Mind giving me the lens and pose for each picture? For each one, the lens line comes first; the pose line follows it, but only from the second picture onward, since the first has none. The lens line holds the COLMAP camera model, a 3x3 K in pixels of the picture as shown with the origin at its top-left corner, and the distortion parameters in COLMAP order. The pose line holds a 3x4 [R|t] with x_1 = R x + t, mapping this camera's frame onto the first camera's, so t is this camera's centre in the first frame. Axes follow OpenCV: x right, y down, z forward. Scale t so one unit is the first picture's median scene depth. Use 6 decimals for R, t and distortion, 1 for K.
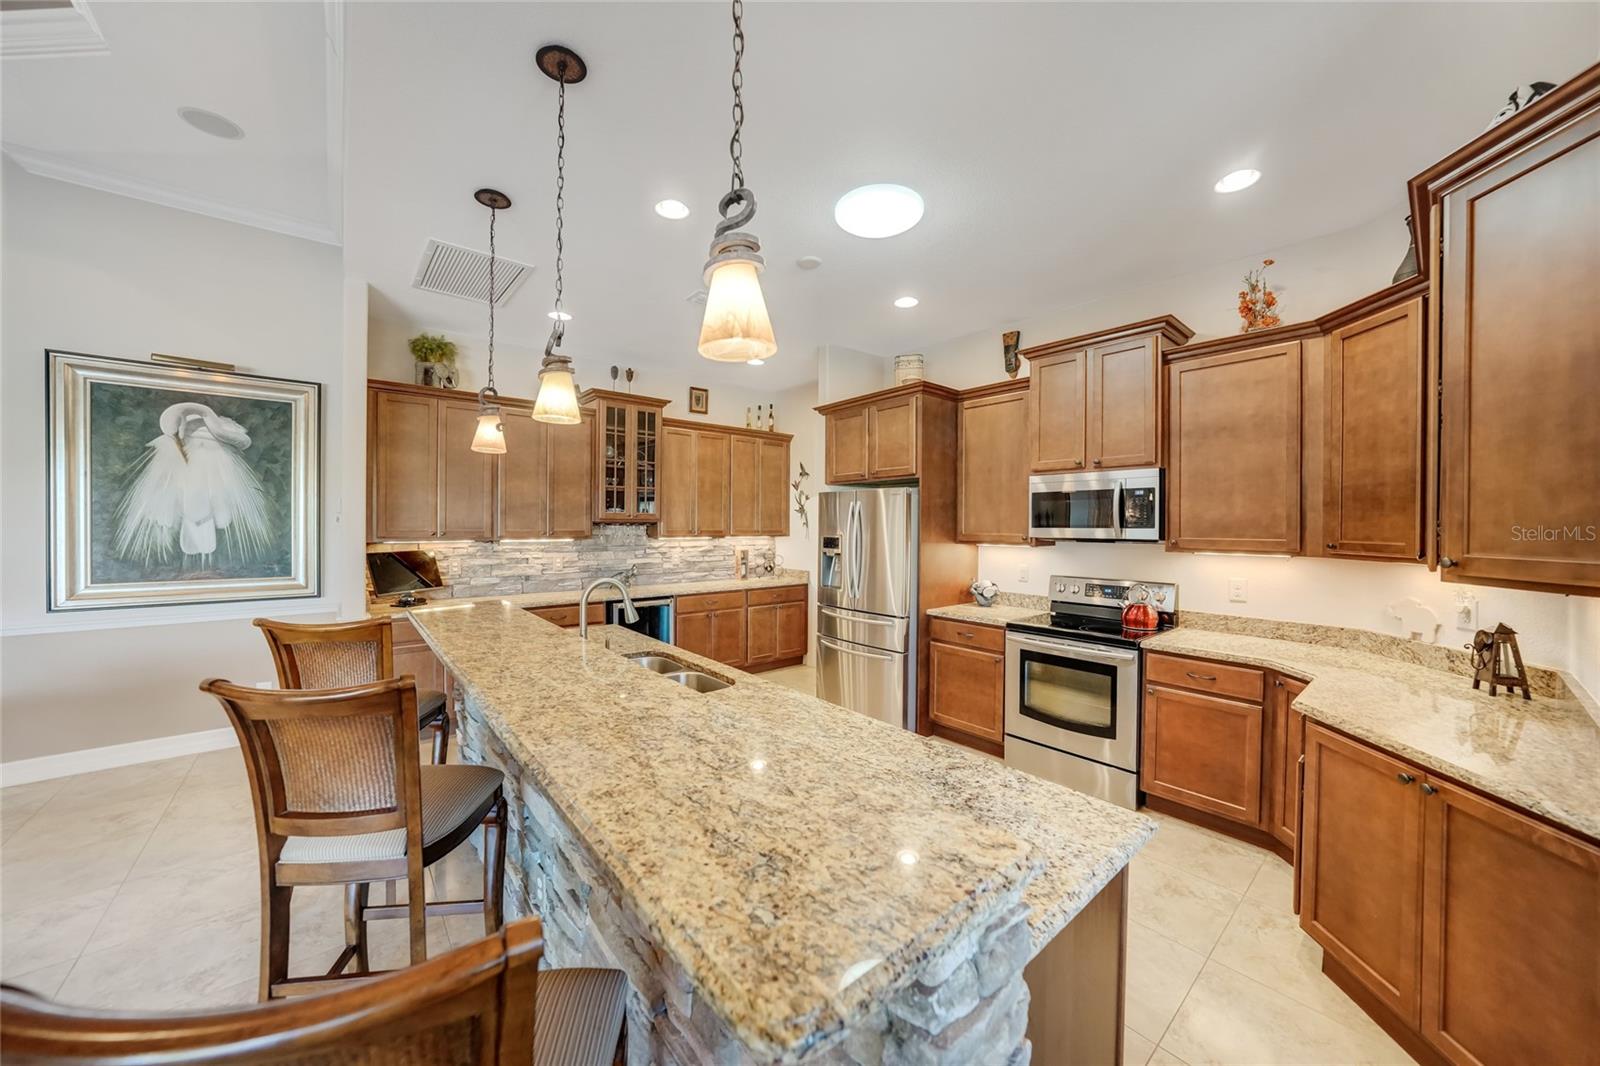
lens RADIAL K [[556.0, 0, 801.0], [0, 556.0, 530.0], [0, 0, 1]] dist [0.000048, -0.000001]
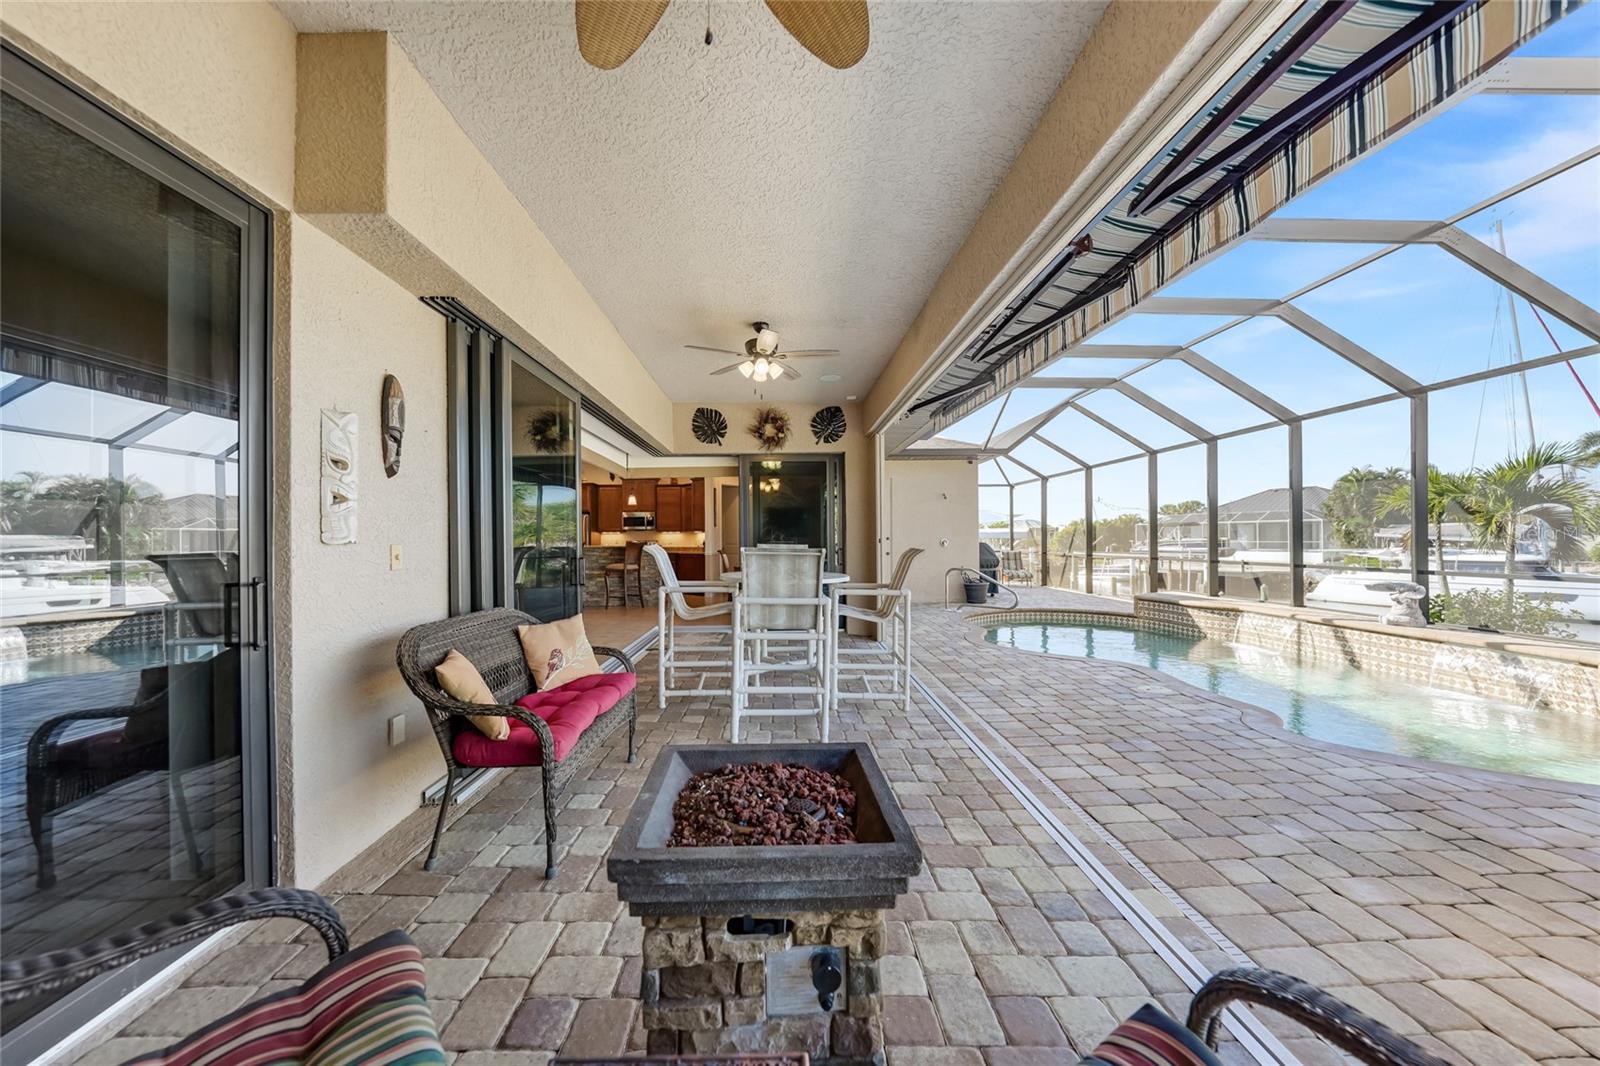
lens RADIAL K [[556.0, 0, 795.9], [0, 556.0, 533.2], [0, 0, 1]] dist [0.000048, -0.000001]
pose [[0.625249, -0.003799, 0.780416, -1.943782], [0.014260, 0.999877, -0.006558, 0.086296], [-0.780295, 0.015229, 0.625227, -2.419063]]
